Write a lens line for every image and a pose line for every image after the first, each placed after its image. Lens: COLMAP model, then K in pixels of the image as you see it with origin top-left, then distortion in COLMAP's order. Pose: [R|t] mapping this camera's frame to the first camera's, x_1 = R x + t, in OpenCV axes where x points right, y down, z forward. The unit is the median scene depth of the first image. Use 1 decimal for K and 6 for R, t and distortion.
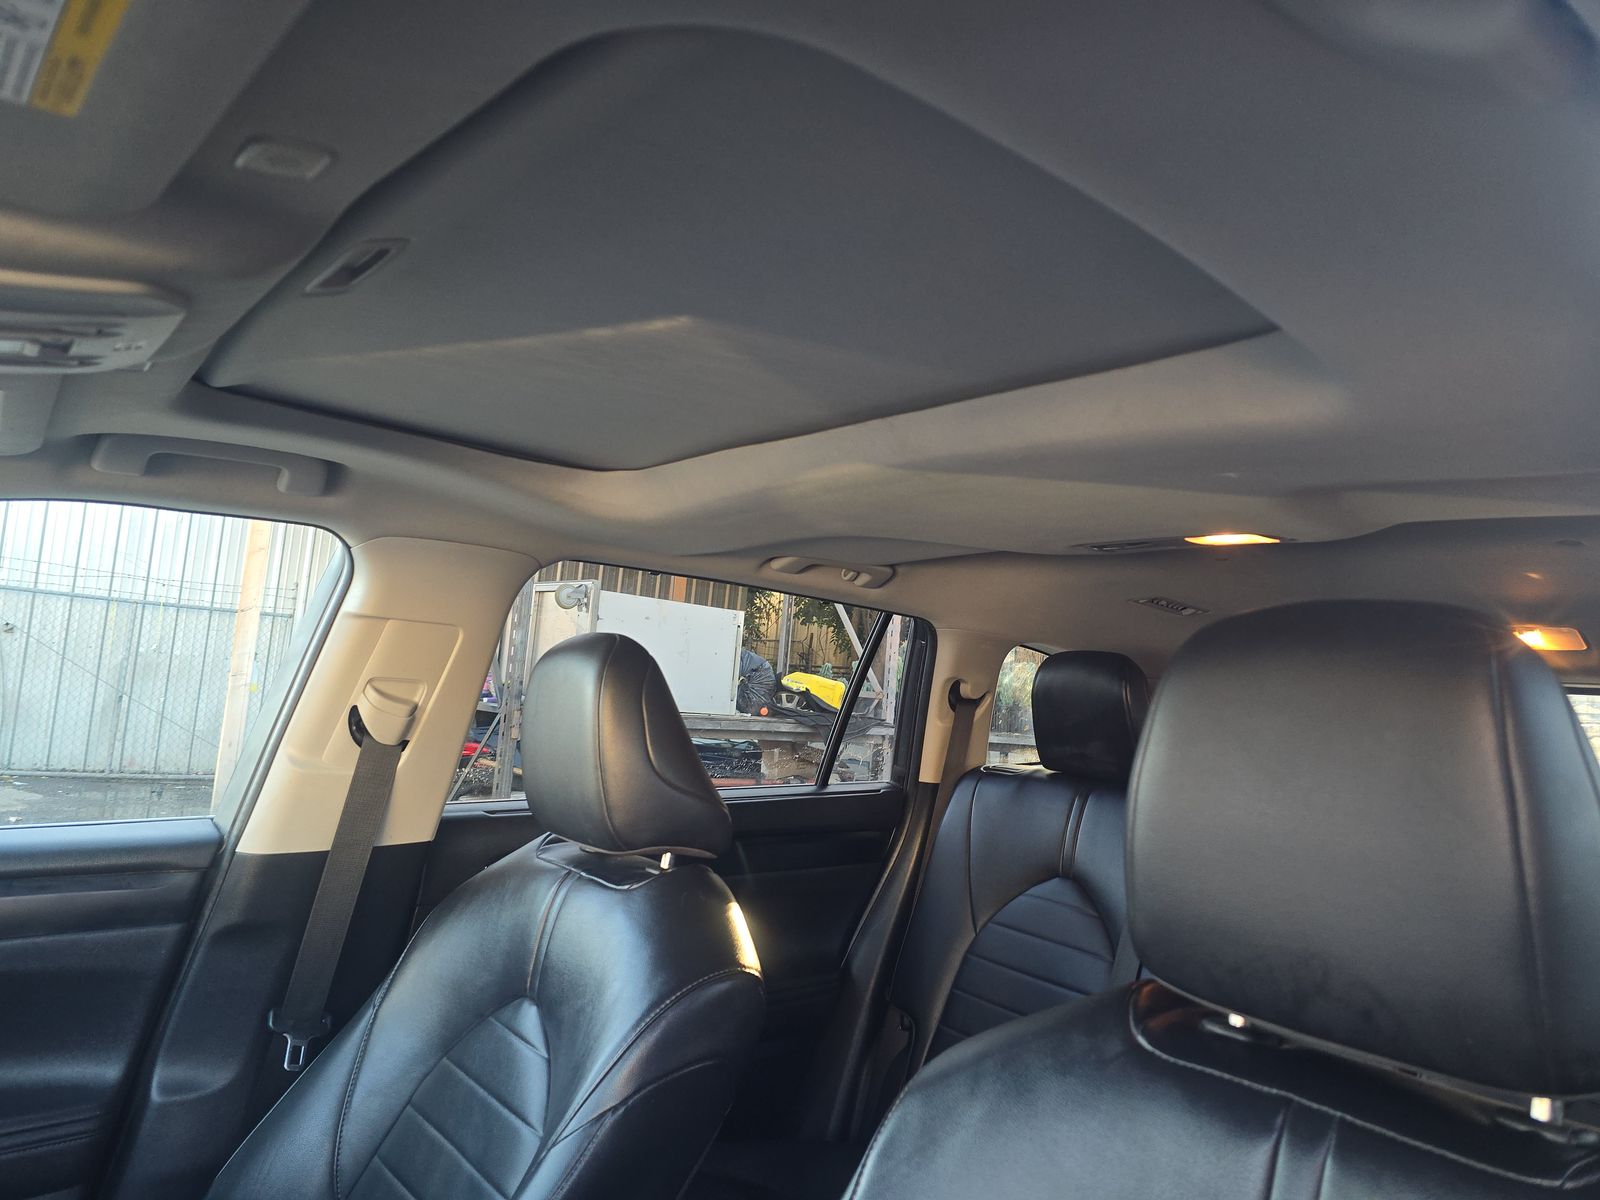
lens RADIAL K [[1087.0, 0, 791.4], [0, 1087.0, 602.6], [0, 0, 1]] dist [0.031753, -0.019046]
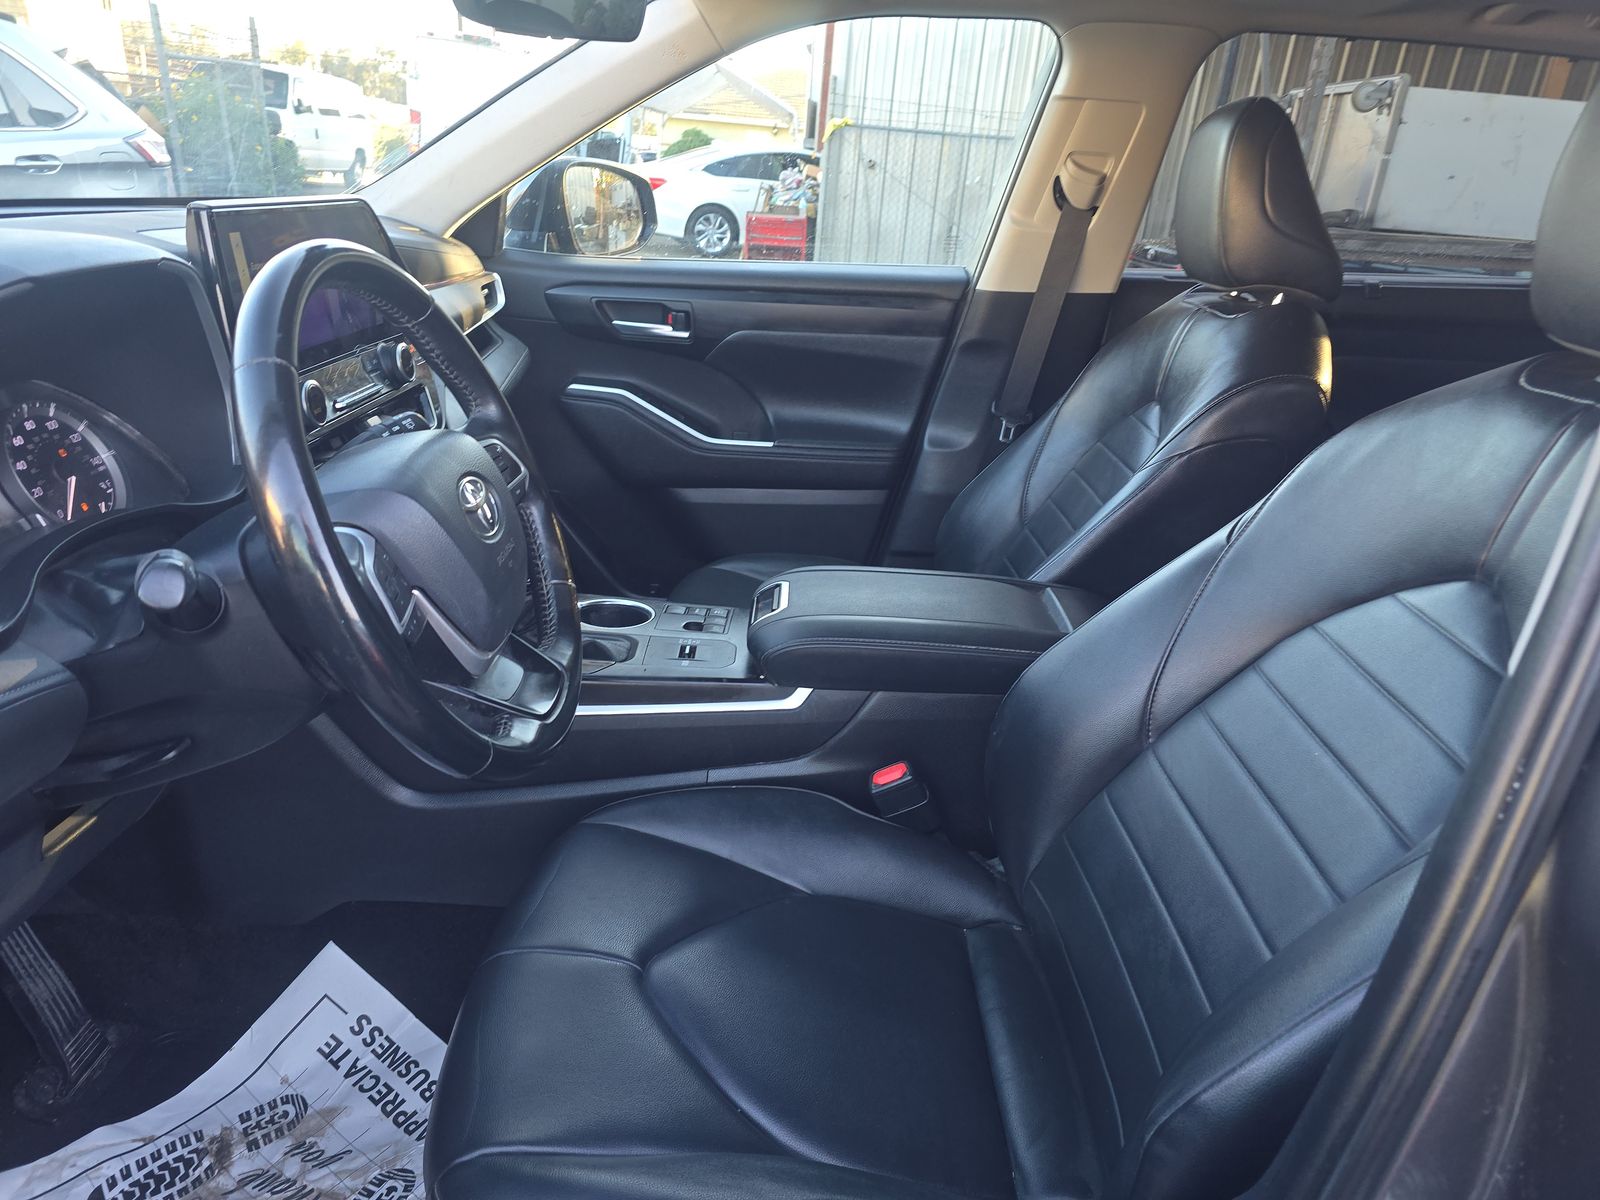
lens RADIAL K [[1087.0, 0, 791.4], [0, 1087.0, 602.6], [0, 0, 1]] dist [0.031753, -0.019046]
pose [[0.770668, 0.213010, -0.600581, 0.240370], [0.042339, 0.923278, 0.381791, 0.052554], [0.635828, -0.319662, 0.702523, -0.270458]]
